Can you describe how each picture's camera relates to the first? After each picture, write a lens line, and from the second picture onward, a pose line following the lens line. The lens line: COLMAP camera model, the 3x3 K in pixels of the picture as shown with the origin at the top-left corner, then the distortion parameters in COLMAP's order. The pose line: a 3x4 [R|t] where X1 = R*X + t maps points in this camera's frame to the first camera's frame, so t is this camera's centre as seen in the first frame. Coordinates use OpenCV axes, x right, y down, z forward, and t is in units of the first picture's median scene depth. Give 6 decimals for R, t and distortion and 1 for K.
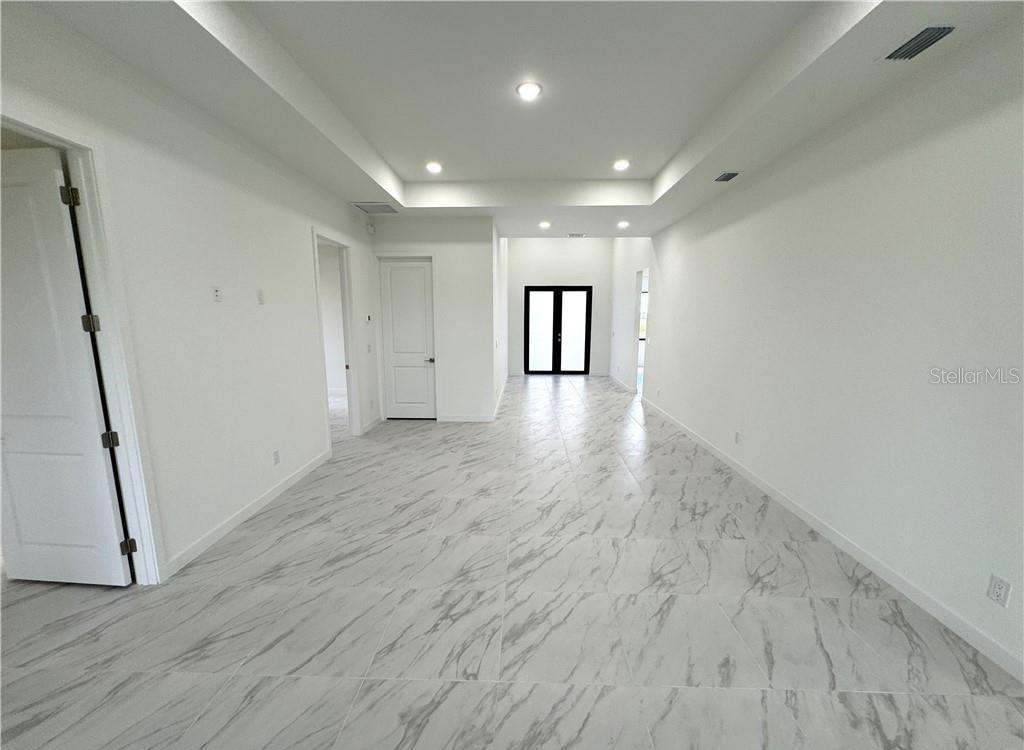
lens RADIAL K [[407.2, 0, 507.9], [0, 407.2, 376.0], [0, 0, 1]] dist [0.002467, 0.000247]
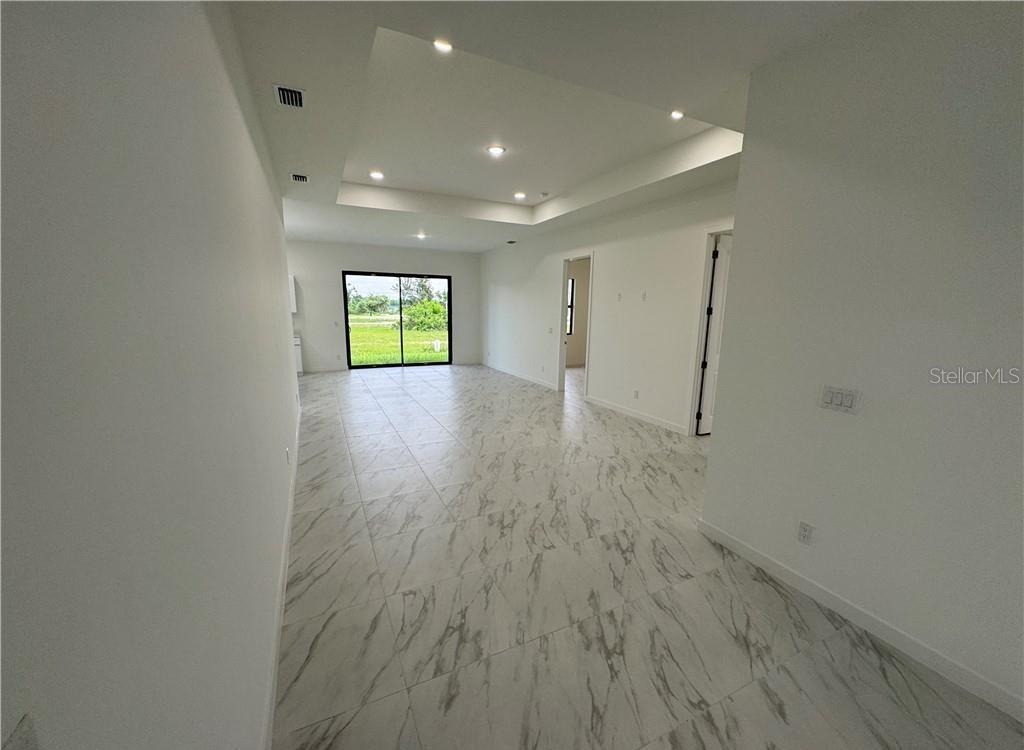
lens RADIAL K [[407.2, 0, 509.7], [0, 407.2, 379.2], [0, 0, 1]] dist [0.002467, 0.000247]
pose [[-0.884187, 0.068605, -0.462067, 0.542158], [-0.085545, 0.948649, 0.304545, -0.267713], [0.459233, 0.308803, -0.832914, 1.825980]]
